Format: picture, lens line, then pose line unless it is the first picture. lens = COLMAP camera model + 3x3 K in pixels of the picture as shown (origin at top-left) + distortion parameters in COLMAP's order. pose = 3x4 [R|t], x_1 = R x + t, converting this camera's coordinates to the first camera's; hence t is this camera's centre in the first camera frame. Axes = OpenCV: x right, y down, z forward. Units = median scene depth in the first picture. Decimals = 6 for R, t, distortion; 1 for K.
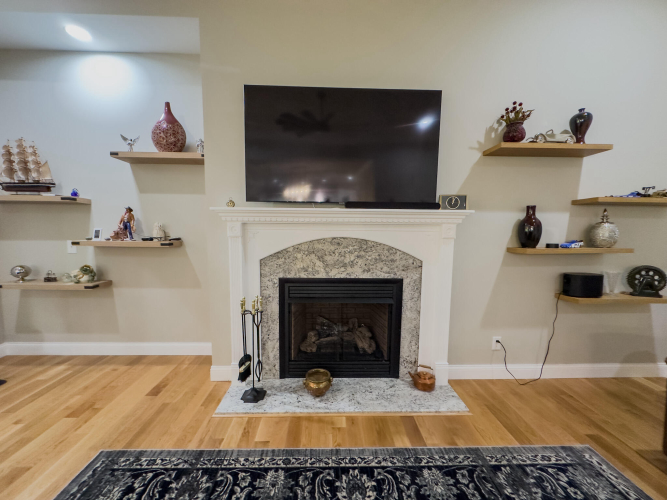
lens RADIAL K [[267.4, 0, 332.4], [0, 267.4, 250.7], [0, 0, 1]] dist [-0.003538, 0.001192]
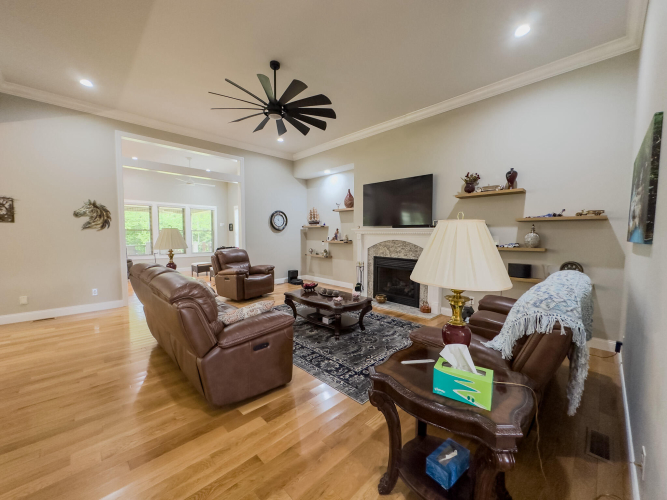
lens RADIAL K [[267.4, 0, 333.8], [0, 267.4, 253.5], [0, 0, 1]] dist [-0.003538, 0.001192]
pose [[0.679829, 0.047416, -0.731836, 1.357417], [-0.068506, 0.997650, 0.001000, 0.099900], [0.730164, 0.049455, 0.681480, -0.967206]]
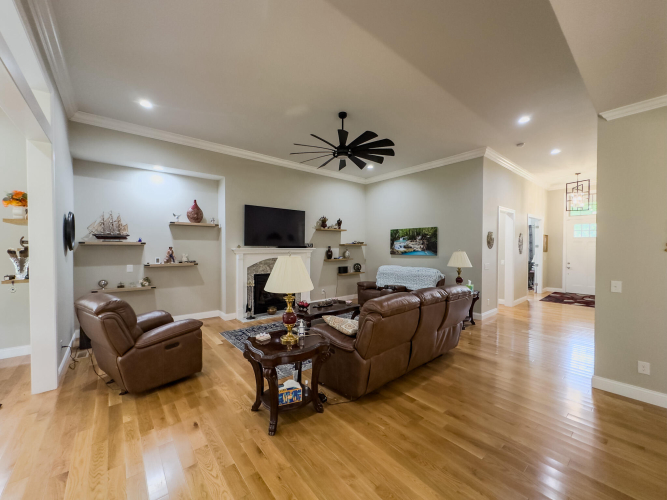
lens RADIAL K [[267.4, 0, 337.6], [0, 267.4, 249.9], [0, 0, 1]] dist [-0.003538, 0.001192]
pose [[0.777492, -0.014776, 0.628719, -1.186874], [0.064039, 0.996388, -0.055775, 0.060730], [-0.625623, 0.083627, 0.775630, -1.535338]]
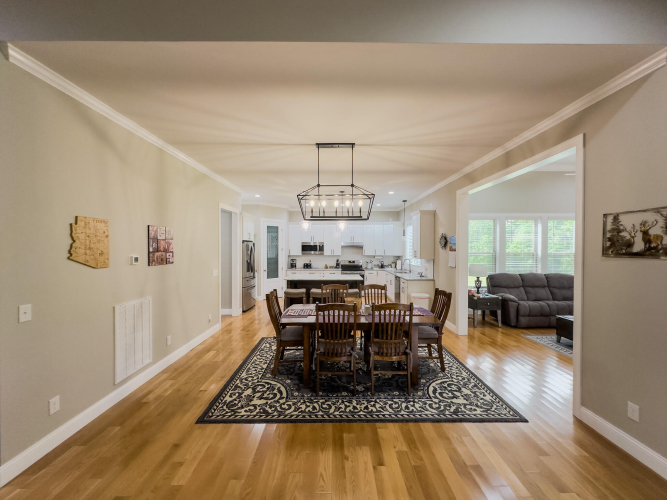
lens RADIAL K [[267.4, 0, 337.2], [0, 267.4, 249.6], [0, 0, 1]] dist [-0.003538, 0.001192]
pose [[-0.999752, -0.011080, 0.019296, -0.404818], [-0.009125, 0.995083, 0.098626, -0.053843], [-0.020293, 0.098425, -0.994937, -0.539825]]
